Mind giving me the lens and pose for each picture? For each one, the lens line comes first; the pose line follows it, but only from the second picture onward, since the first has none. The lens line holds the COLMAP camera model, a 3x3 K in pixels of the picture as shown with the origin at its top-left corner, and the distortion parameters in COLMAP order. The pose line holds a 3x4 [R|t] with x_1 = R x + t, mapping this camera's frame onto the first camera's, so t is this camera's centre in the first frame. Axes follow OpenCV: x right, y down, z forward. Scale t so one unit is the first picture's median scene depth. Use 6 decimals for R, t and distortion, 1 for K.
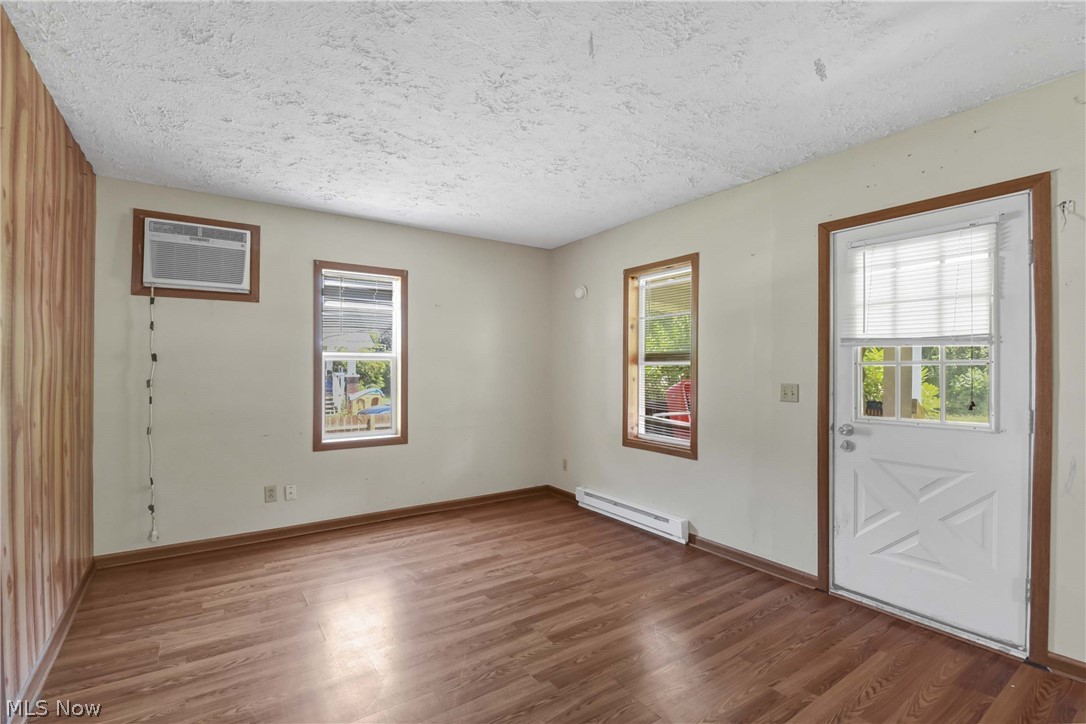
lens RADIAL K [[476.8, 0, 533.8], [0, 476.8, 371.2], [0, 0, 1]] dist [-0.009680, -0.003758]
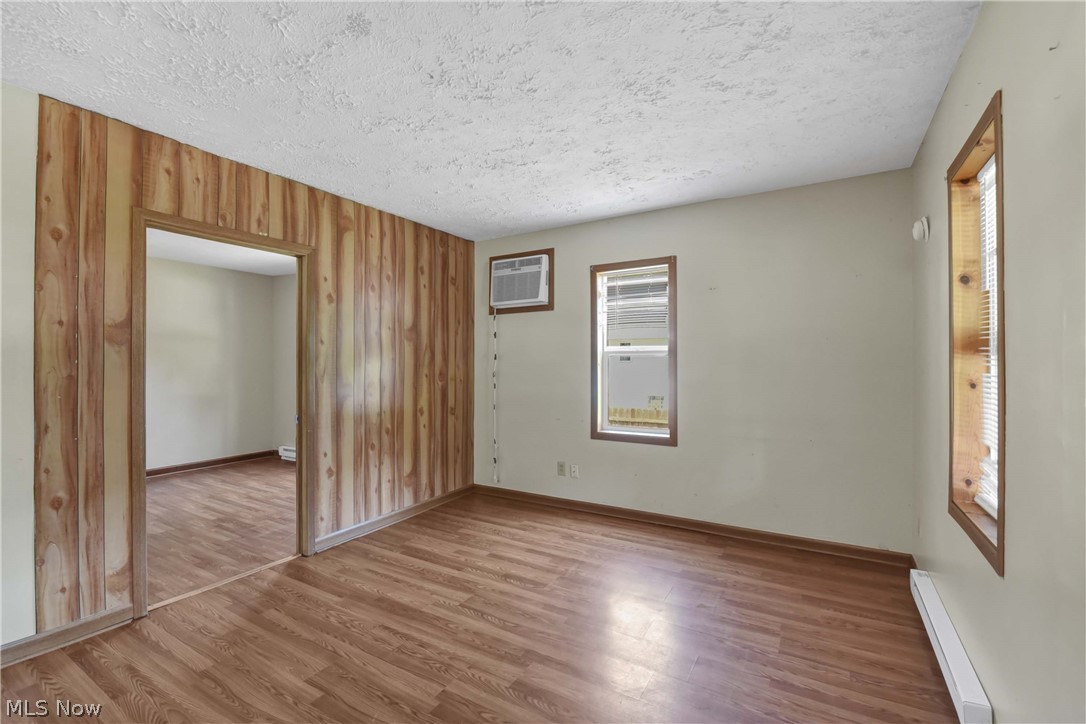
lens RADIAL K [[476.8, 0, 541.8], [0, 476.8, 367.7], [0, 0, 1]] dist [-0.009680, -0.003758]
pose [[0.425620, -0.000119, -0.904902, 0.640638], [-0.002771, 0.999995, -0.001436, 0.006062], [0.904898, 0.003119, 0.425618, 0.548926]]
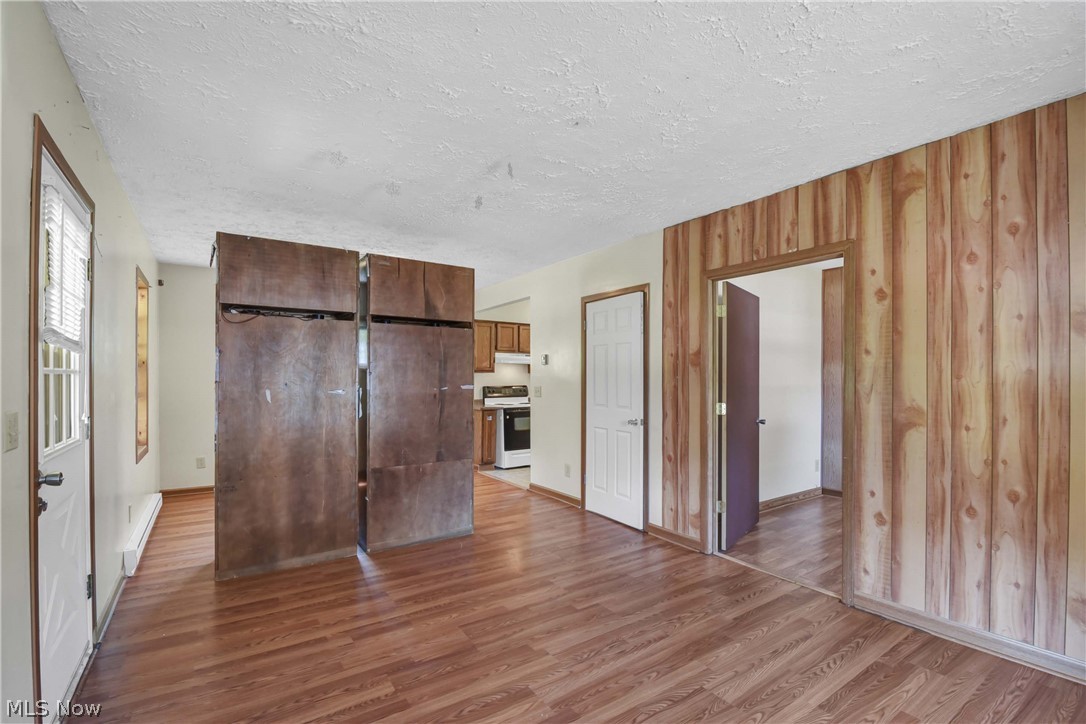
lens RADIAL K [[476.8, 0, 526.9], [0, 476.8, 375.4], [0, 0, 1]] dist [-0.009680, -0.003758]
pose [[-0.999908, 0.000358, 0.013562, 0.024328], [0.000473, 0.999964, 0.008508, -0.018648], [-0.013559, 0.008513, -0.999872, 1.483817]]
